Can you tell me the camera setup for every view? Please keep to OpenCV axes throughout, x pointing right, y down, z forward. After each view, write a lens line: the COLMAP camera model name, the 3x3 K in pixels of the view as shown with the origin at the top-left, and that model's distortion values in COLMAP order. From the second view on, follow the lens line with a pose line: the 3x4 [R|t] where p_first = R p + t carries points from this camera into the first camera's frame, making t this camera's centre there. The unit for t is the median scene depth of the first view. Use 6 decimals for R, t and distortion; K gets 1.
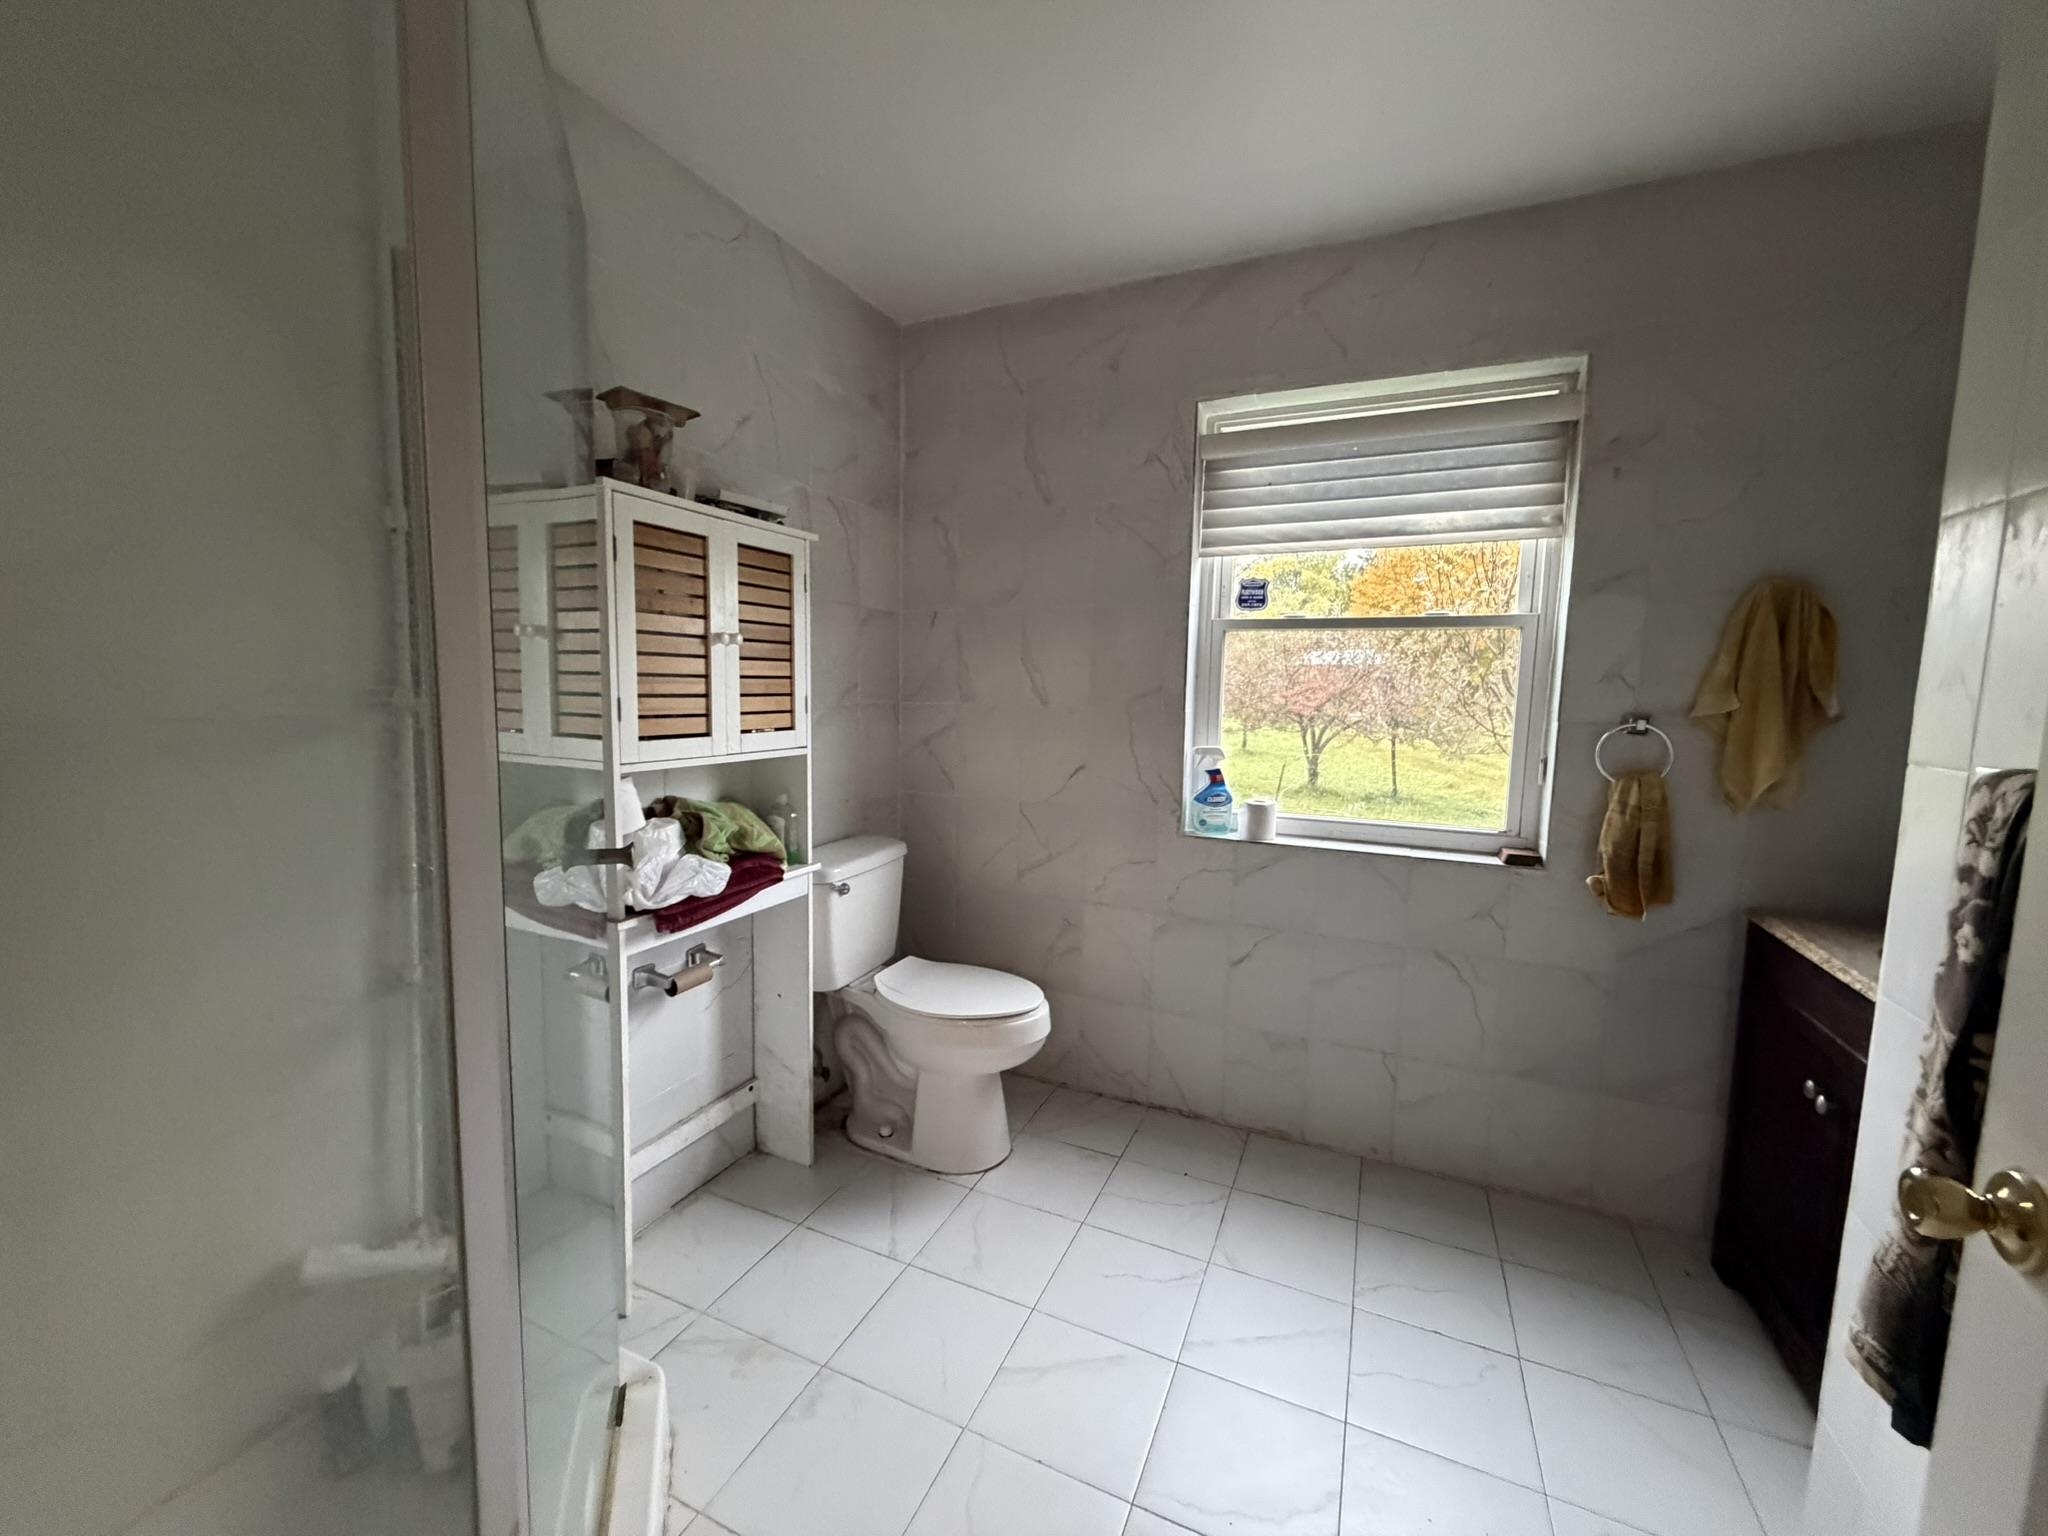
lens RADIAL K [[813.7, 0, 1023.4], [0, 813.7, 764.3], [0, 0, 1]] dist [-0.001657, 0.000512]
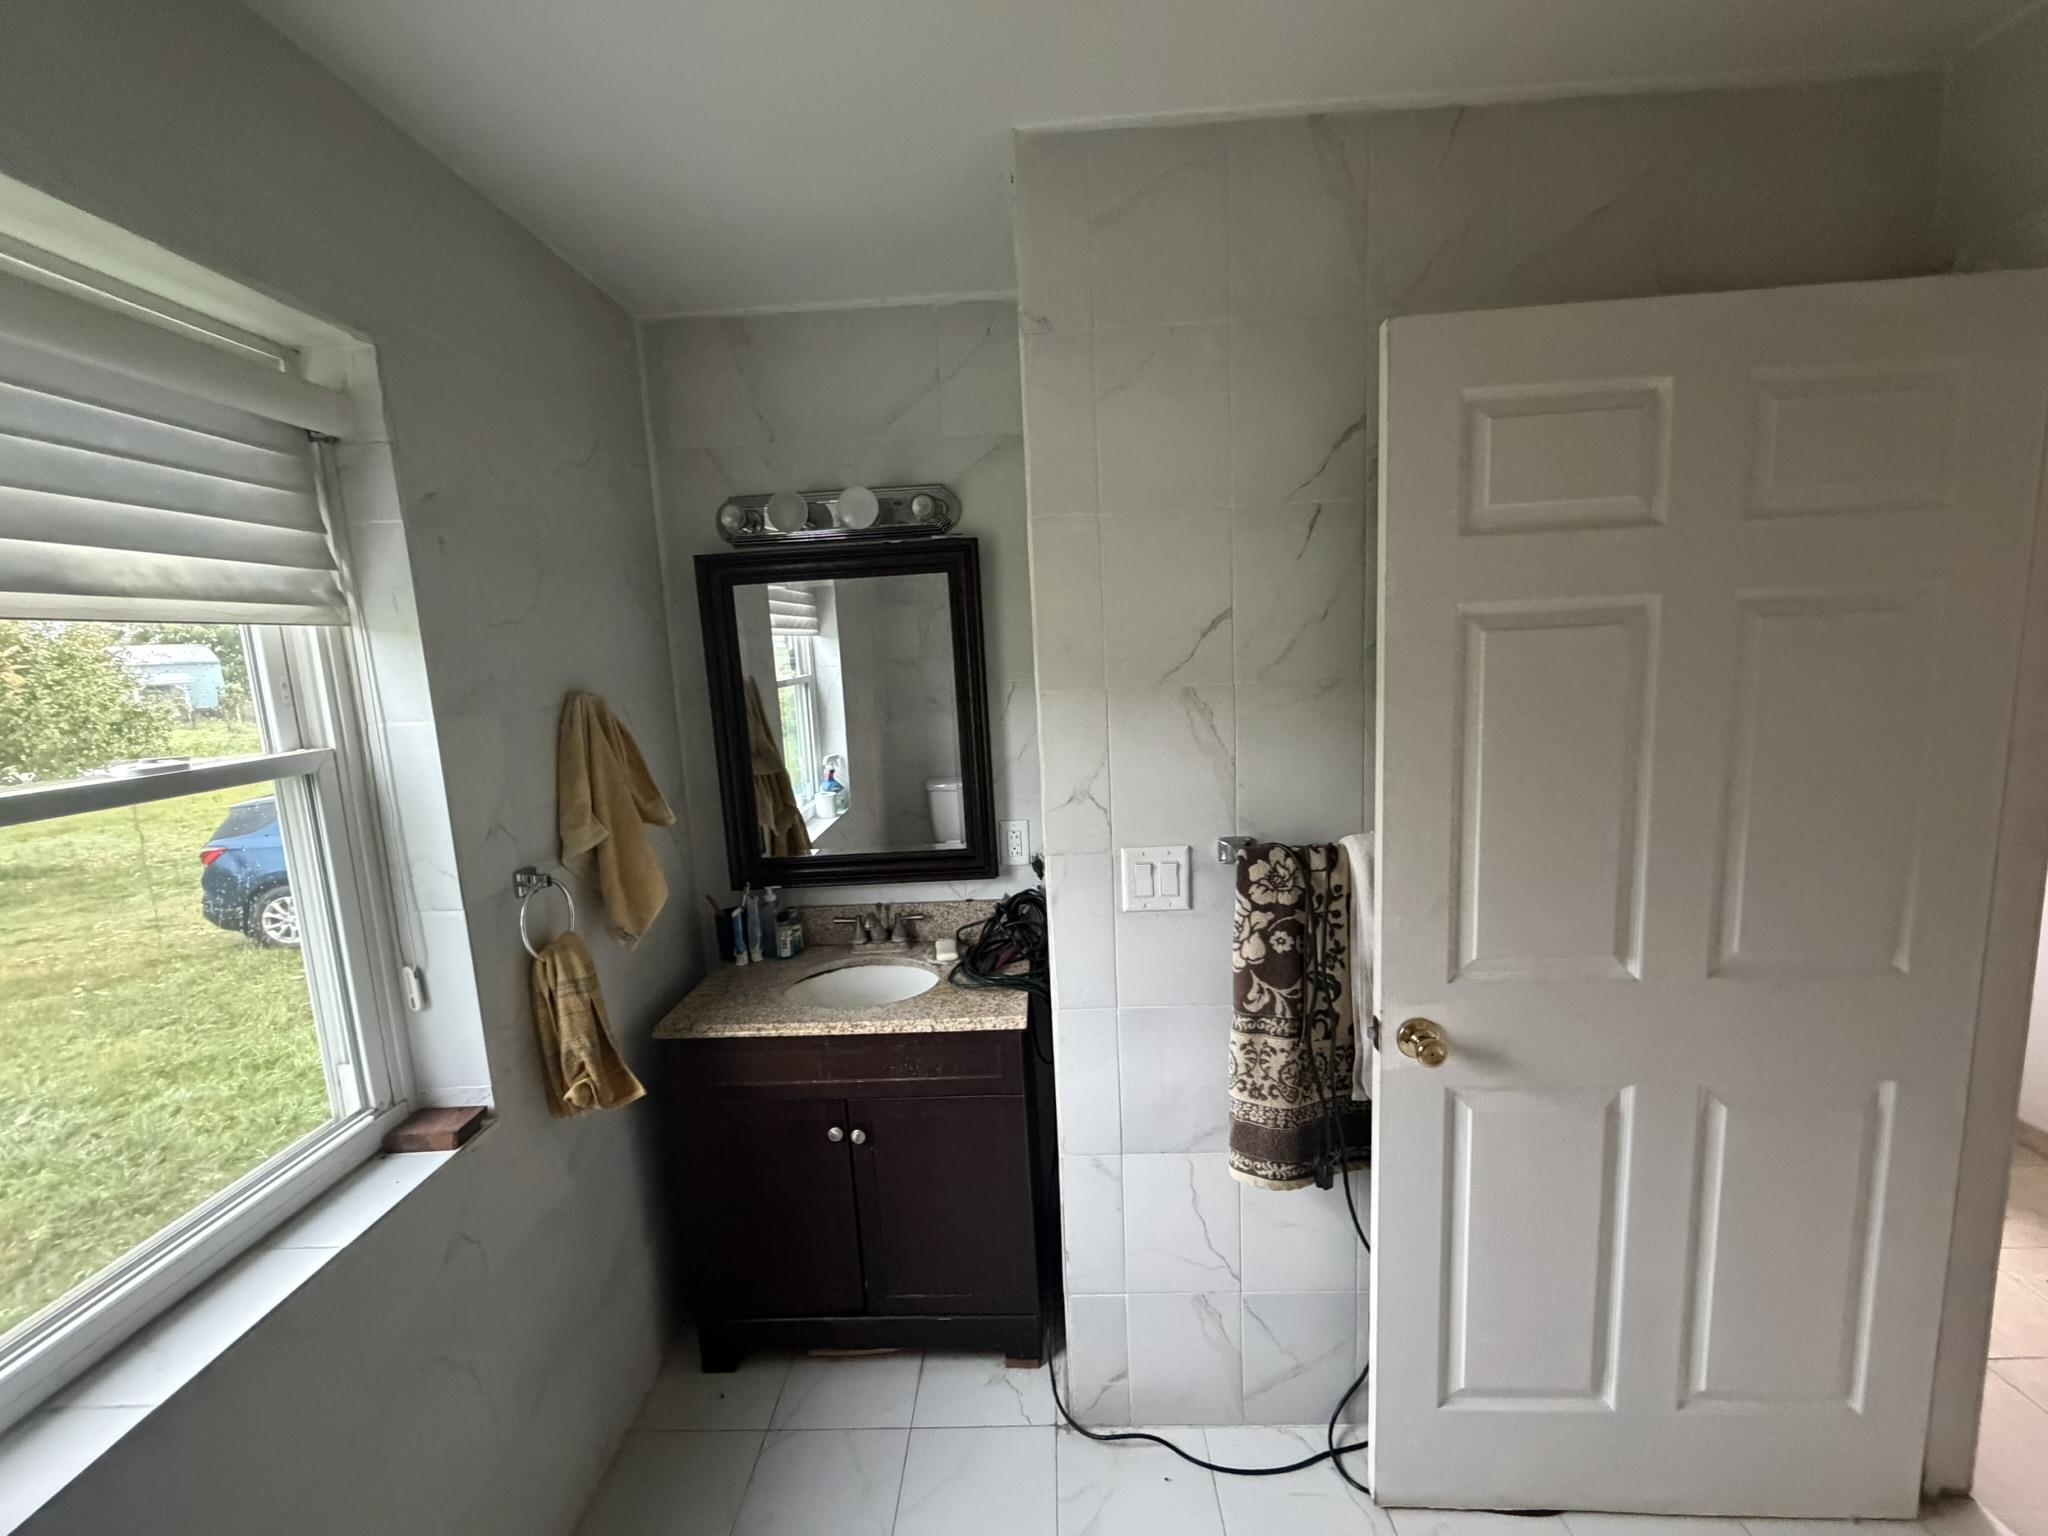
lens RADIAL K [[813.7, 0, 1025.1], [0, 813.7, 765.6], [0, 0, 1]] dist [-0.001657, 0.000512]
pose [[-0.387915, -0.128106, 0.912749, -0.108659], [0.132663, 0.972222, 0.192834, -0.226694], [-0.912098, 0.195891, -0.360144, 0.775568]]
